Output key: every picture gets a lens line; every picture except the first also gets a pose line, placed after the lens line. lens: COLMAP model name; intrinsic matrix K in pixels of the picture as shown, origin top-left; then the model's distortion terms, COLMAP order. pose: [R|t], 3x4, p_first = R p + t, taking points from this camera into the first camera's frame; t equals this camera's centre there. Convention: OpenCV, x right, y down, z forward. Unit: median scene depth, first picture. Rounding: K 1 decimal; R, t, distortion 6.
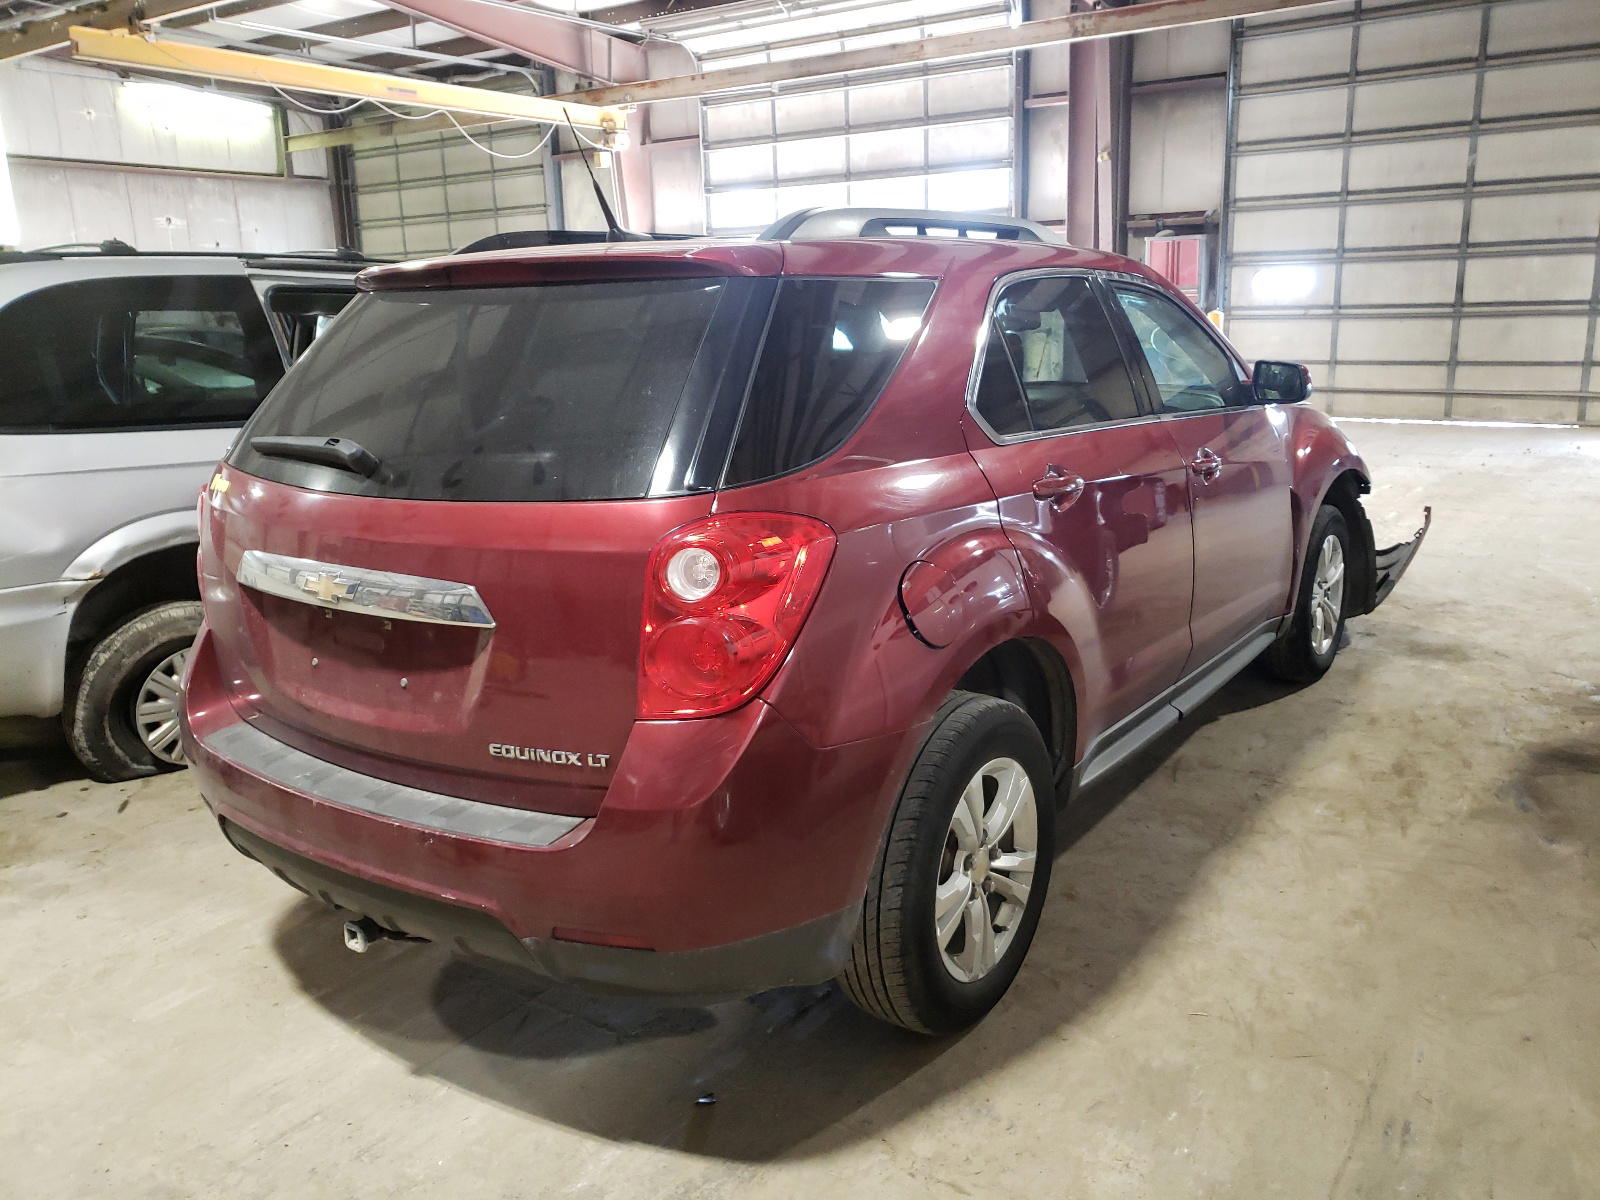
lens RADIAL K [[1274.7, 0, 799.4], [0, 1274.7, 573.4], [0, 0, 1]] dist [0.008354, -0.003047]
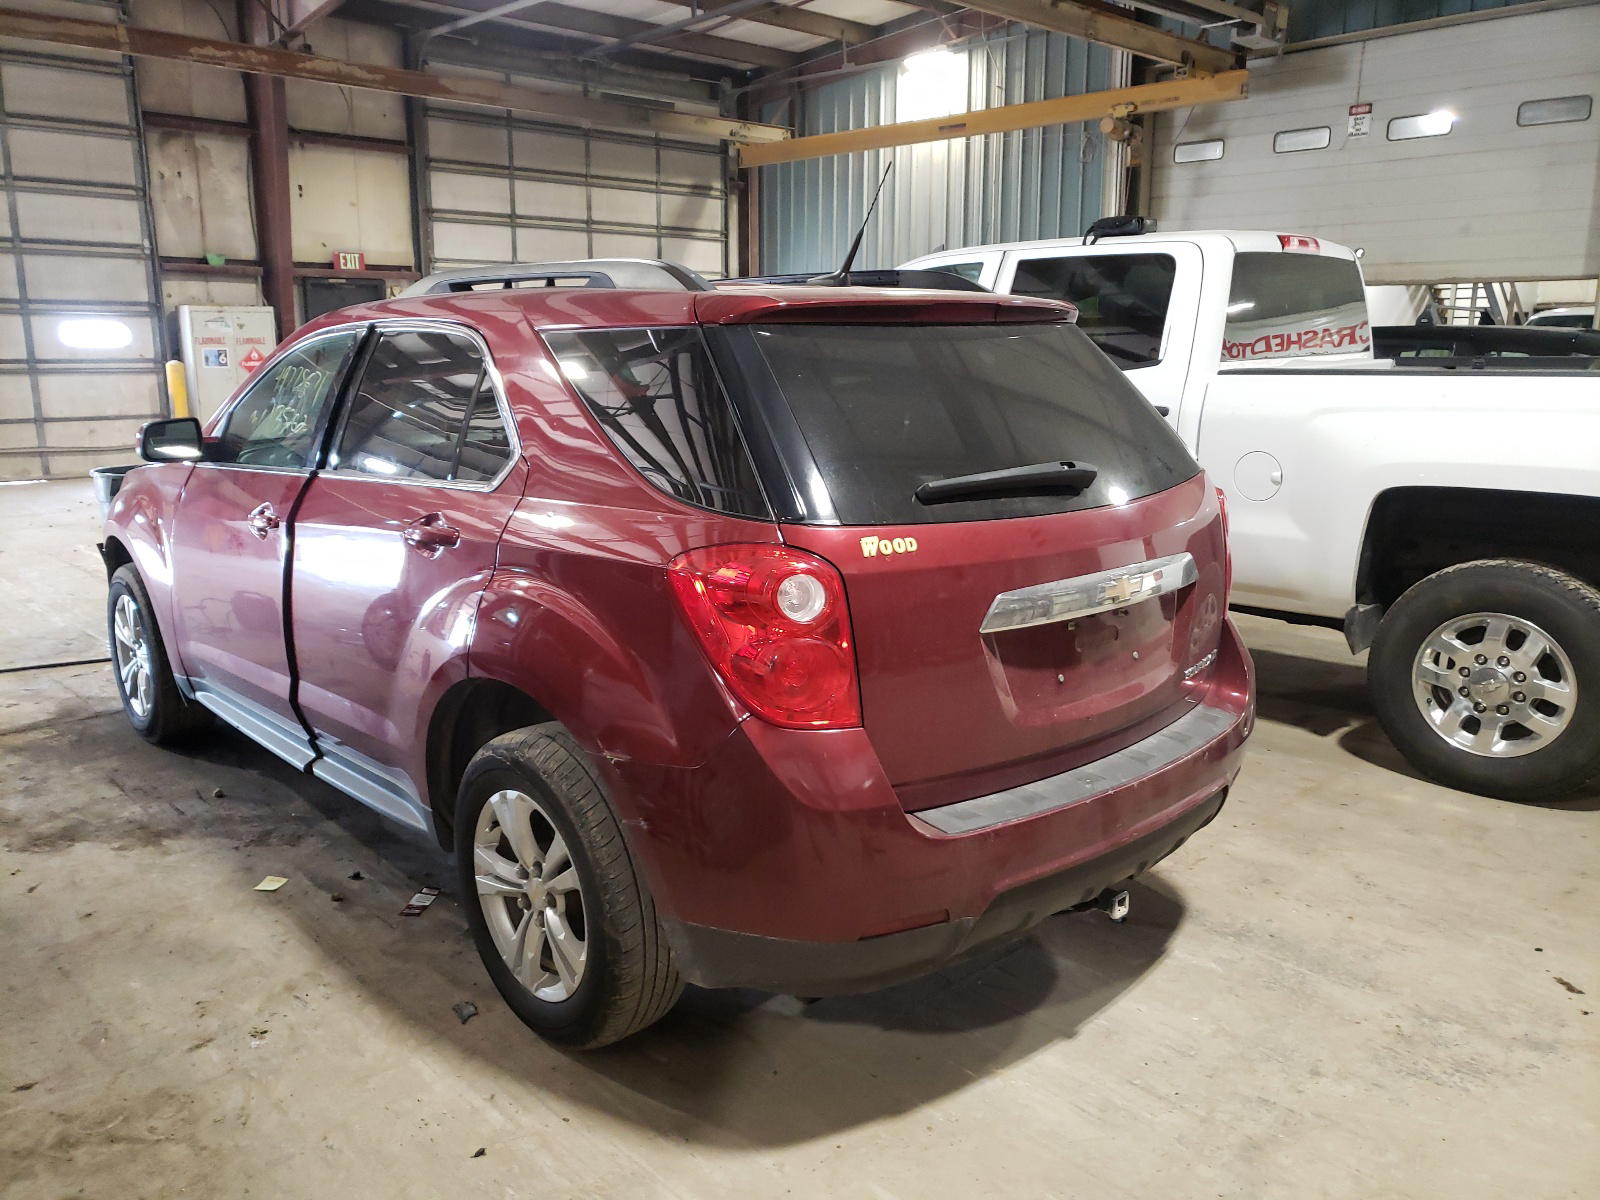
lens RADIAL K [[1307.9, 0, 800.0], [0, 1307.9, 600.0], [0, 0, 1]] dist [-0.007678, -0.004294]
pose [[0.179012, -0.170073, 0.969036, -1.068973], [0.202434, 0.970238, 0.132888, -0.130725], [-0.962796, 0.172378, 0.208112, 0.727173]]
